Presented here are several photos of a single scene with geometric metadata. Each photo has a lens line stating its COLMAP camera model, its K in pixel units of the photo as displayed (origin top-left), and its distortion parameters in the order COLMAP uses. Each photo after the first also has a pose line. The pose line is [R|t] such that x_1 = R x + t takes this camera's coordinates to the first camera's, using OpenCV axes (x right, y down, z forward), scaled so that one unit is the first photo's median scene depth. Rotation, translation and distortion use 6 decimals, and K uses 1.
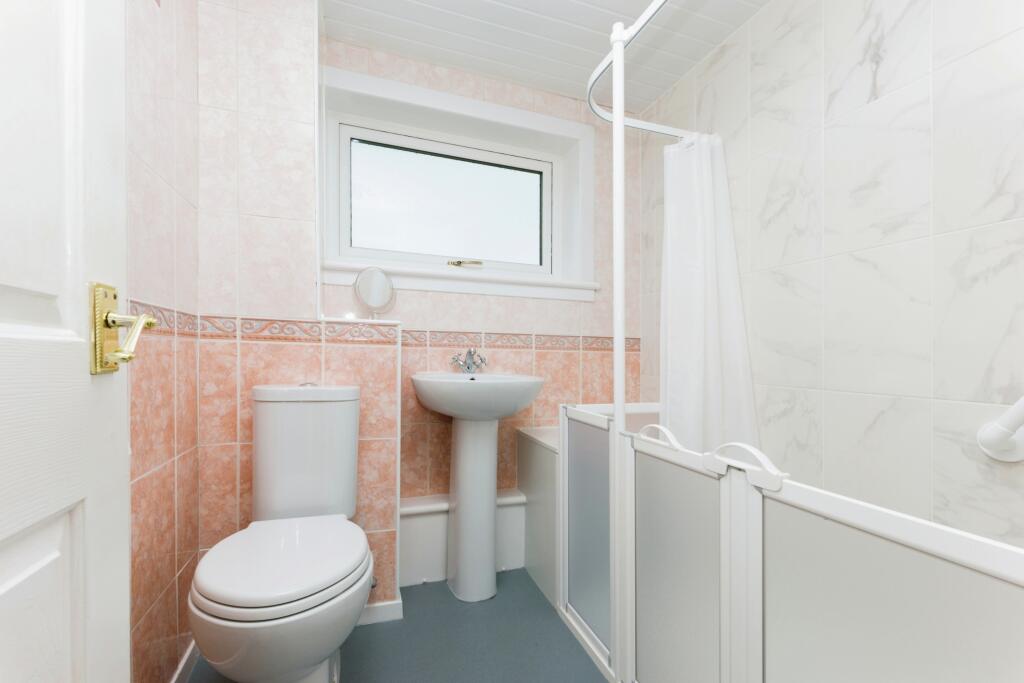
lens RADIAL K [[419.3, 0, 507.5], [0, 419.3, 349.8], [0, 0, 1]] dist [-0.000042, 0.000007]
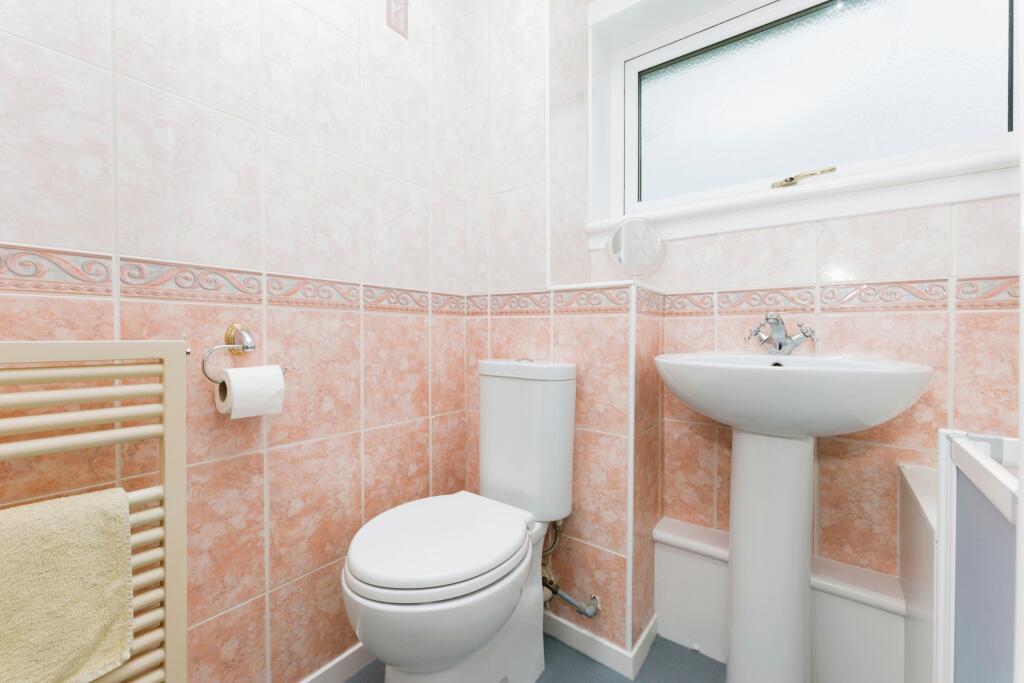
lens RADIAL K [[419.3, 0, 513.2], [0, 419.3, 342.4], [0, 0, 1]] dist [-0.000042, 0.000007]
pose [[0.558955, -0.000196, -0.829198, 0.247384], [0.018427, 0.999756, 0.012185, 0.029285], [0.828994, -0.022091, 0.558822, 0.420518]]
